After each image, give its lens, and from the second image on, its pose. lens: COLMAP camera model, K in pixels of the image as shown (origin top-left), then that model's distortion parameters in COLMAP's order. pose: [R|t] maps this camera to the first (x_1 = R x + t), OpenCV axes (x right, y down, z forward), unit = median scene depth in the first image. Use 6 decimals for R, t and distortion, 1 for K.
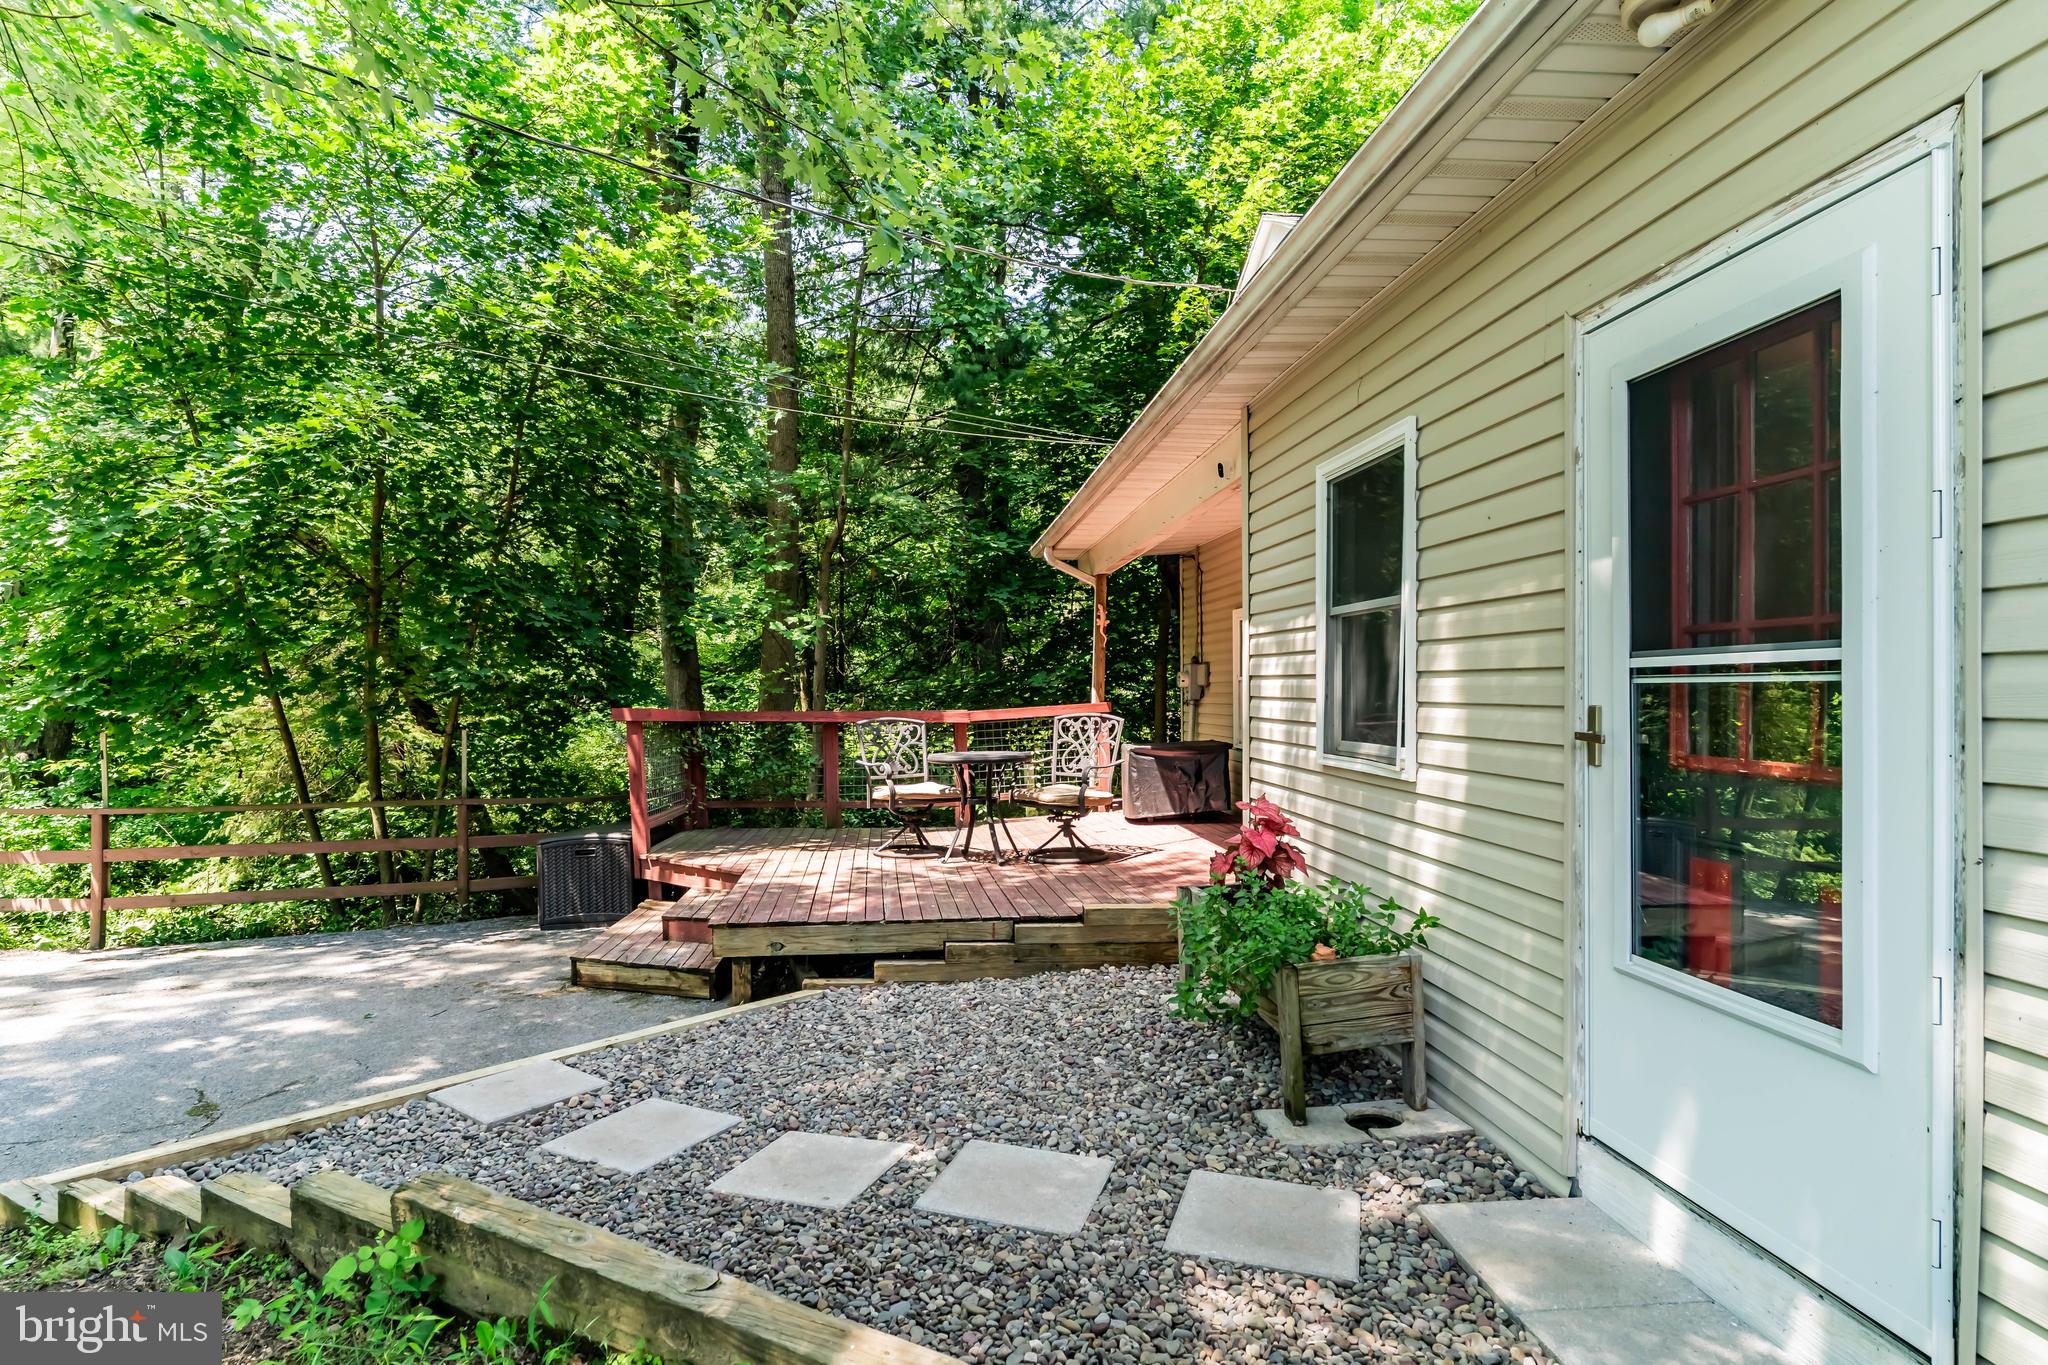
lens RADIAL K [[1027.6, 0, 1024.0], [0, 1027.6, 682.5], [0, 0, 1]] dist [0.001962, 0.000214]
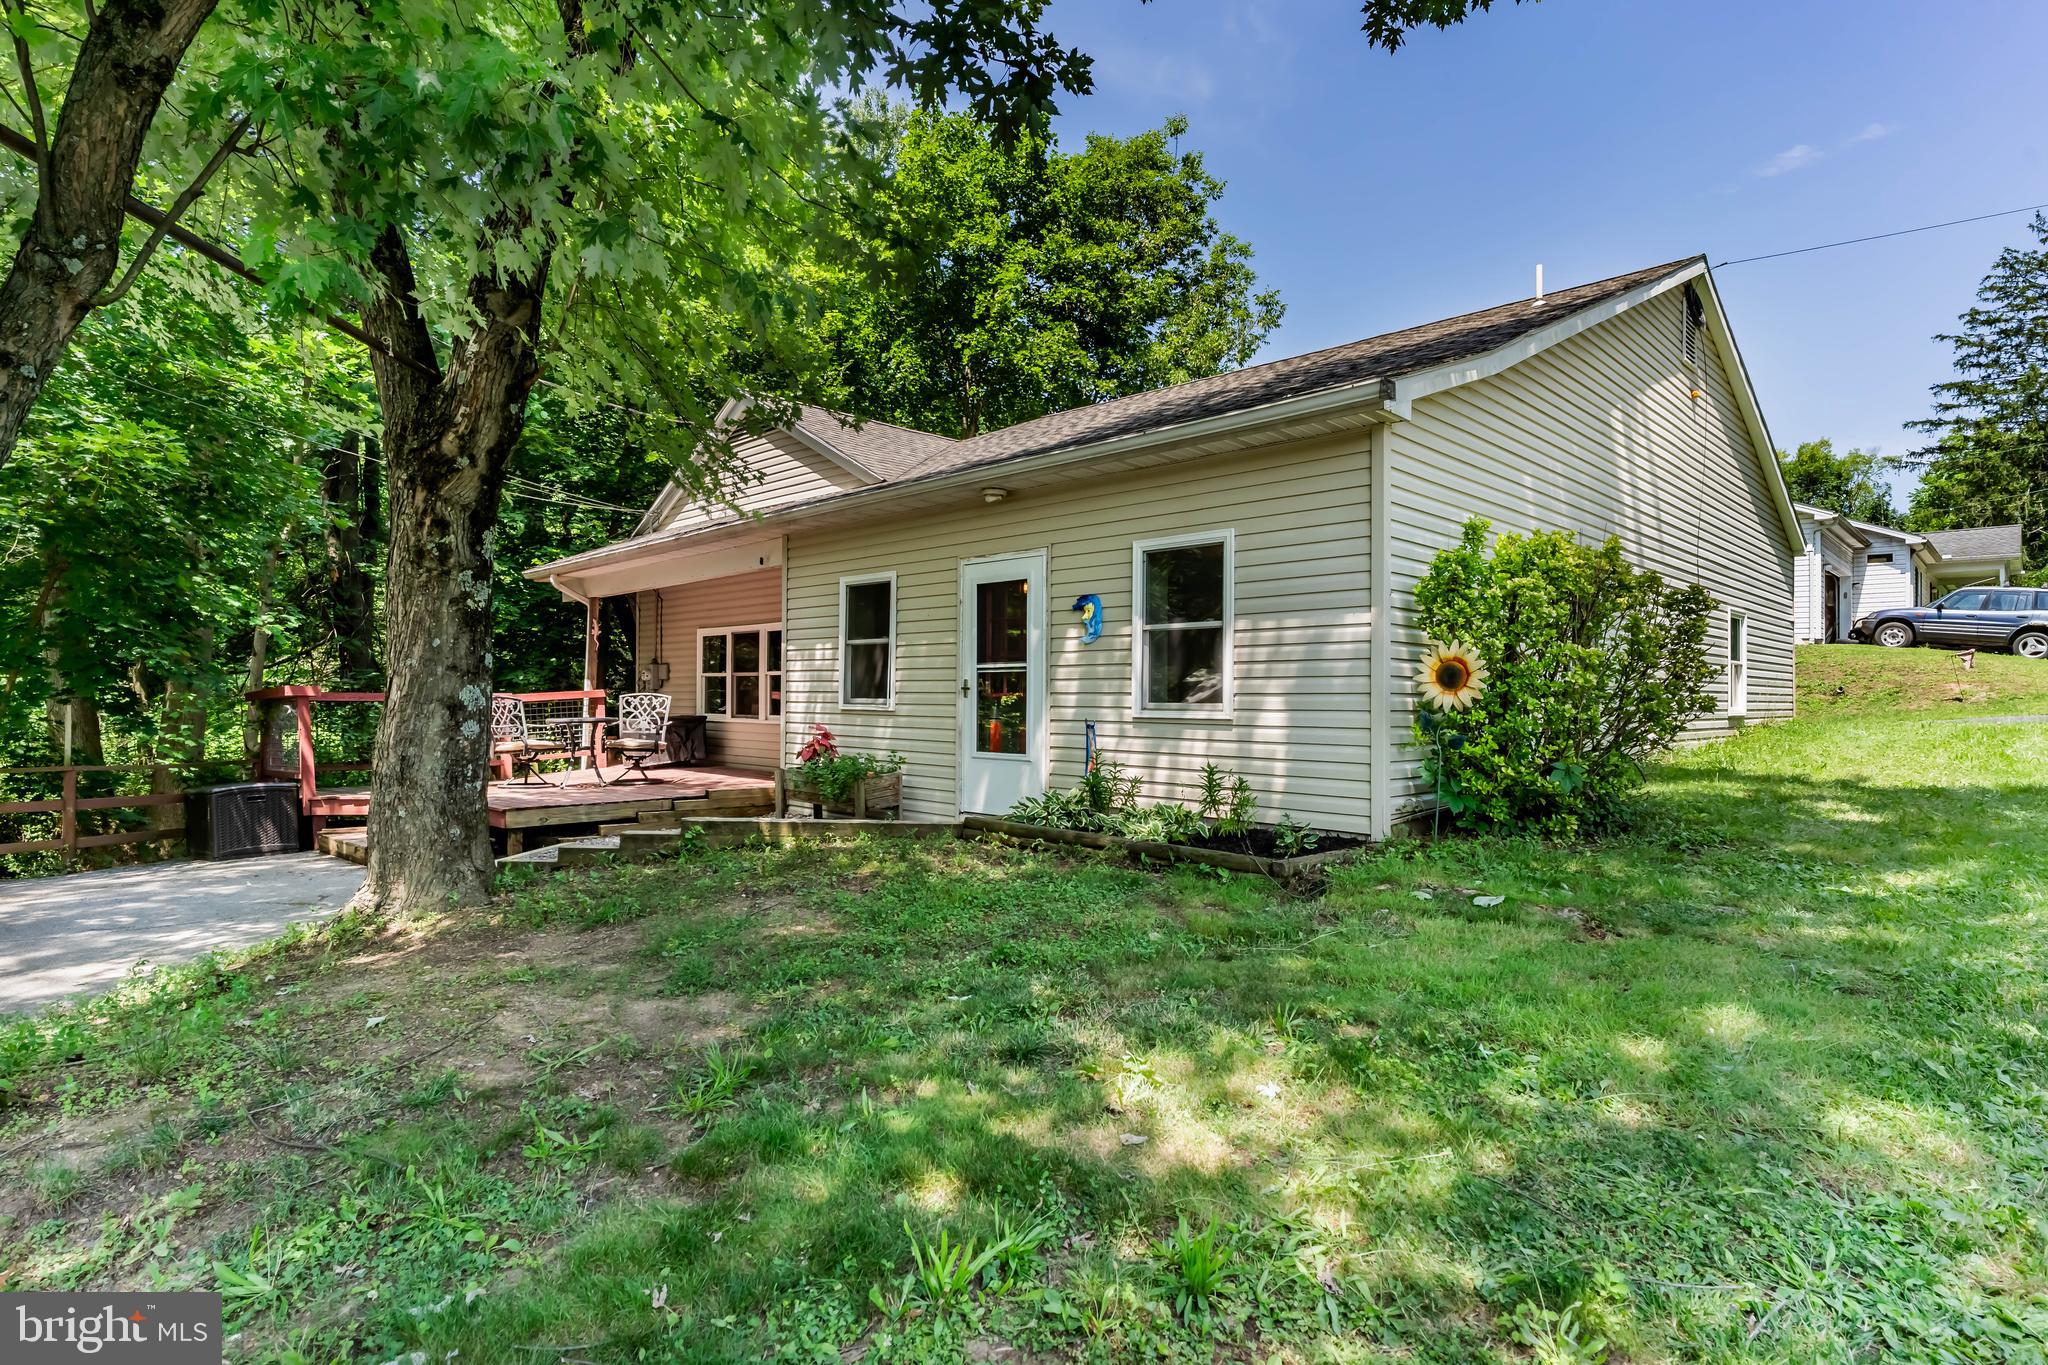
lens RADIAL K [[1027.6, 0, 1024.0], [0, 1027.6, 682.5], [0, 0, 1]] dist [0.001962, 0.000214]
pose [[0.768933, 0.015234, 0.639148, -1.006588], [-0.011175, 0.999884, -0.010387, 0.047142], [-0.639232, 0.000845, 0.769014, -1.182010]]
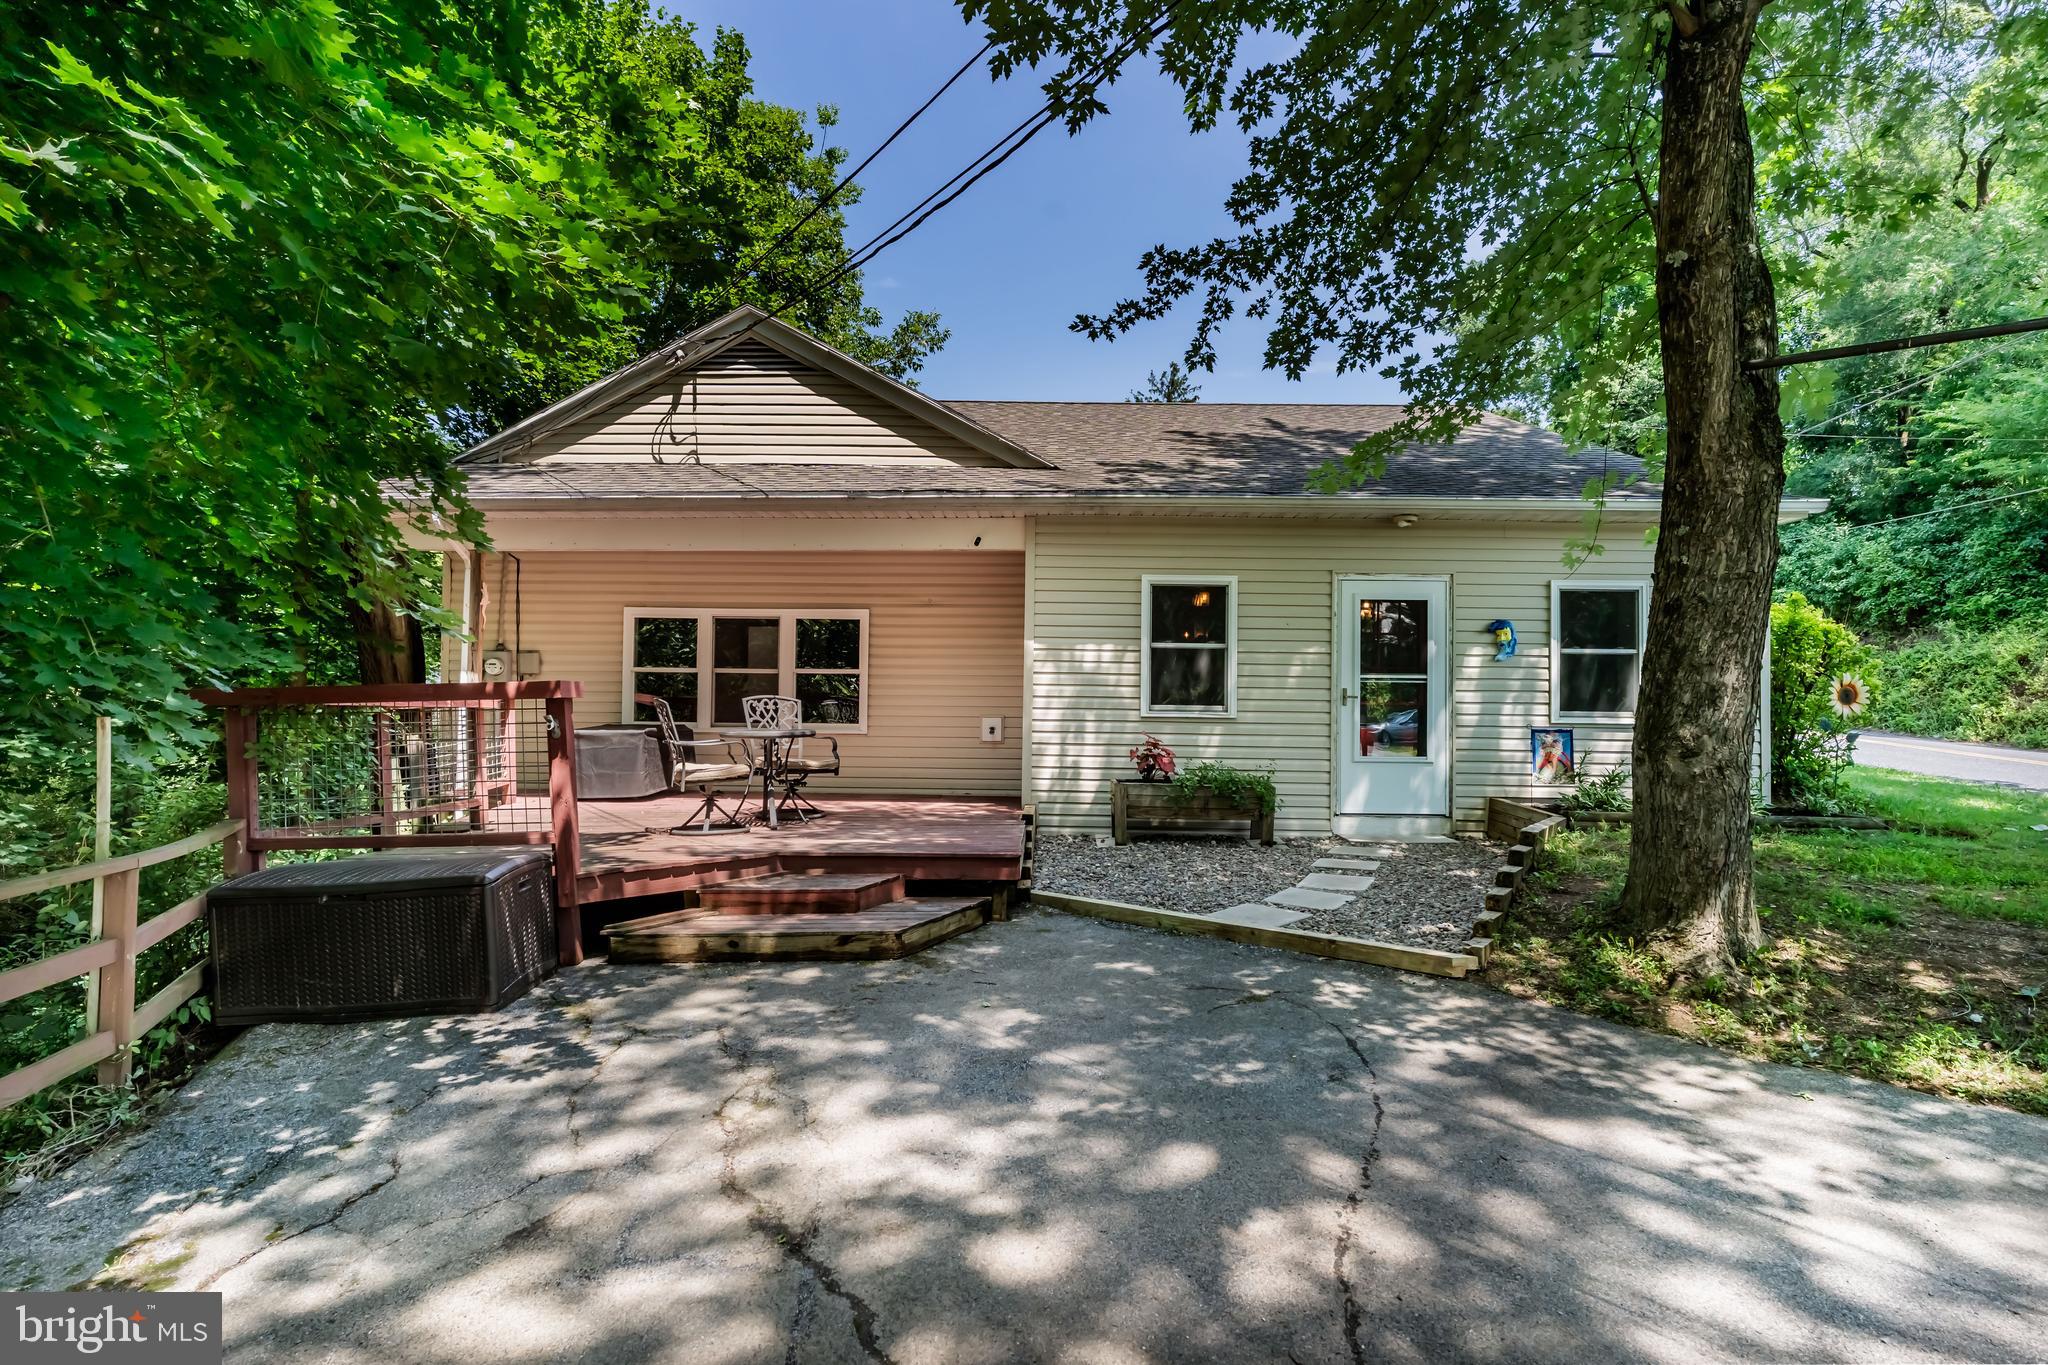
lens RADIAL K [[1027.6, 0, 1024.0], [0, 1027.6, 682.5], [0, 0, 1]] dist [0.001962, 0.000214]
pose [[0.115474, 0.030344, 0.992847, -2.181938], [-0.018915, 0.999419, -0.028345, 0.089321], [-0.993130, -0.015507, 0.115981, 1.206022]]
